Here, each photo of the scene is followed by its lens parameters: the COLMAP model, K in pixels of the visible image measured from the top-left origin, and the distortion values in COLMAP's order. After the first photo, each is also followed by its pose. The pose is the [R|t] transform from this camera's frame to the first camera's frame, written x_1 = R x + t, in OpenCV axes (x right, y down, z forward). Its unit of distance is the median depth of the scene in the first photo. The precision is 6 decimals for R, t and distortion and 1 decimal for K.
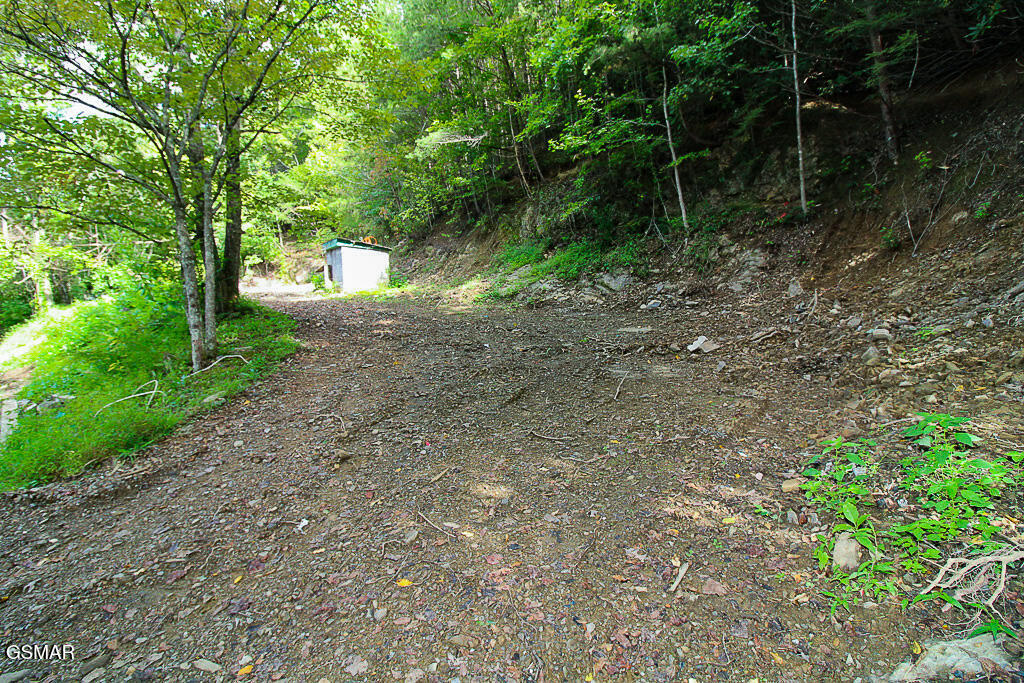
lens RADIAL K [[476.8, 0, 513.4], [0, 476.8, 331.0], [0, 0, 1]] dist [-0.001817, -0.011063]
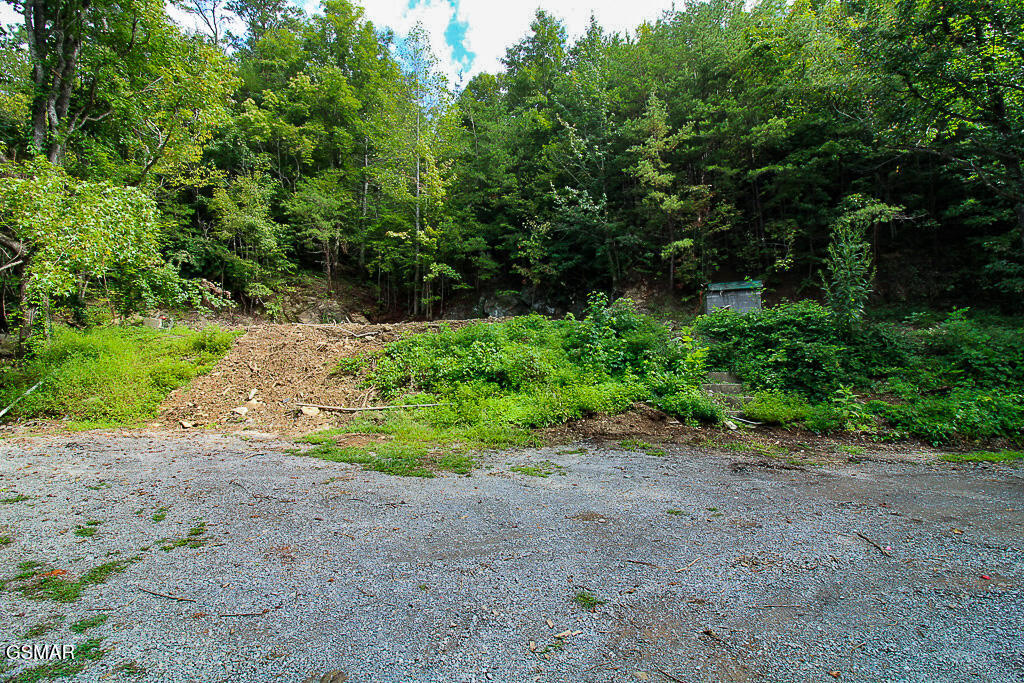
lens RADIAL K [[476.8, 0, 513.8], [0, 476.8, 340.2], [0, 0, 1]] dist [-0.001817, -0.011063]
pose [[0.839298, 0.067179, 0.539505, -1.192219], [0.010197, 0.990217, -0.139164, 0.051985], [-0.543576, 0.122301, 0.830402, 0.433459]]
